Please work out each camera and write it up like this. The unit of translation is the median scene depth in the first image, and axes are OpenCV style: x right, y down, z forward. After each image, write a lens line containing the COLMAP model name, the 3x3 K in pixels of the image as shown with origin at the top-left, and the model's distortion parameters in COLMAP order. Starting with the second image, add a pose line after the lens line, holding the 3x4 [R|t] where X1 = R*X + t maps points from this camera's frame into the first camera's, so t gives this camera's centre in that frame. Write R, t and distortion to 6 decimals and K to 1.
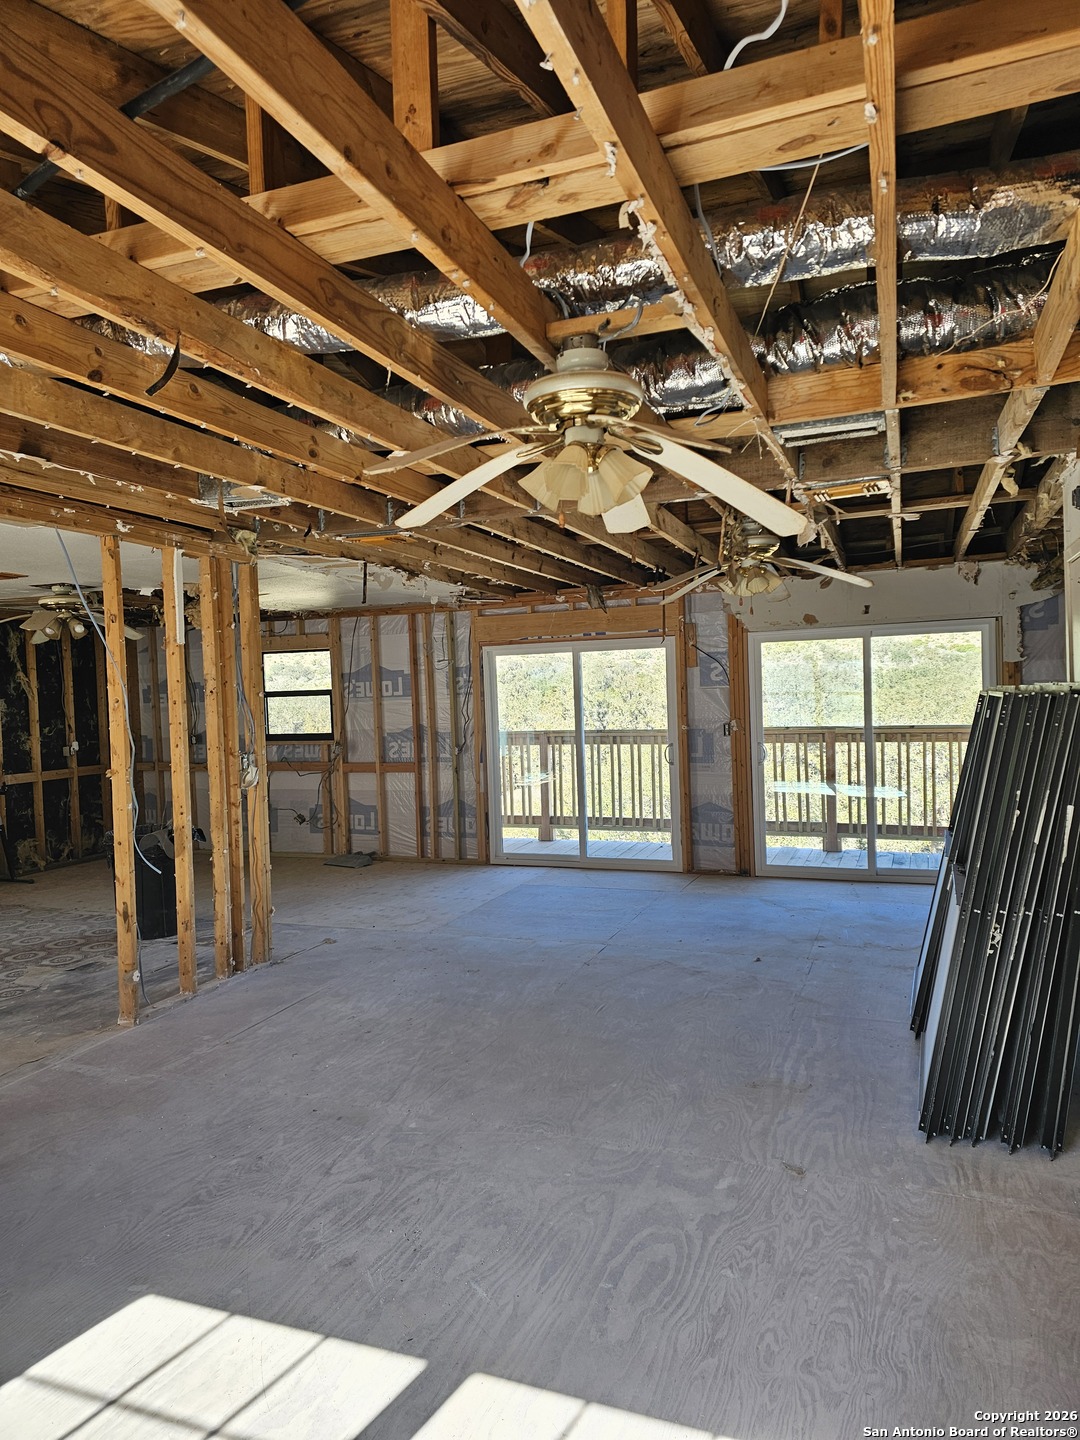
lens RADIAL K [[964.0, 0, 540.0], [0, 964.0, 720.0], [0, 0, 1]] dist [0.164590, -0.000473]
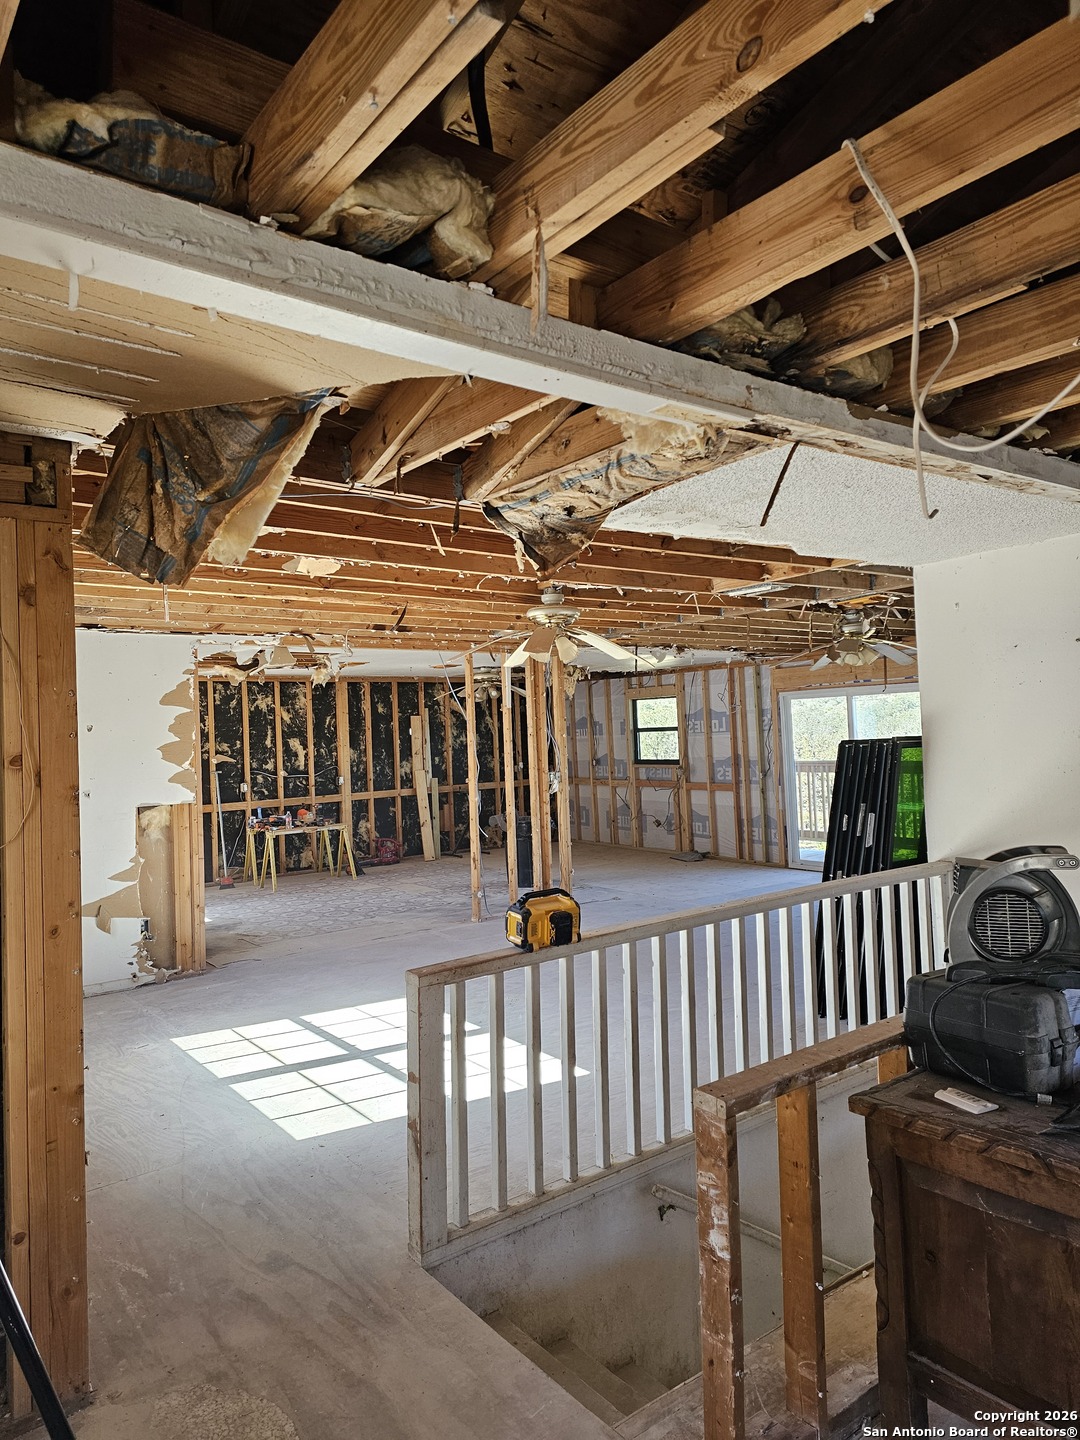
lens RADIAL K [[964.0, 0, 540.0], [0, 964.0, 720.0], [0, 0, 1]] dist [0.164590, -0.000473]
pose [[0.853505, -0.005769, -0.521052, 0.323339], [-0.007718, 0.999689, -0.023710, -0.007768], [0.521027, 0.024258, 0.853195, -0.233294]]
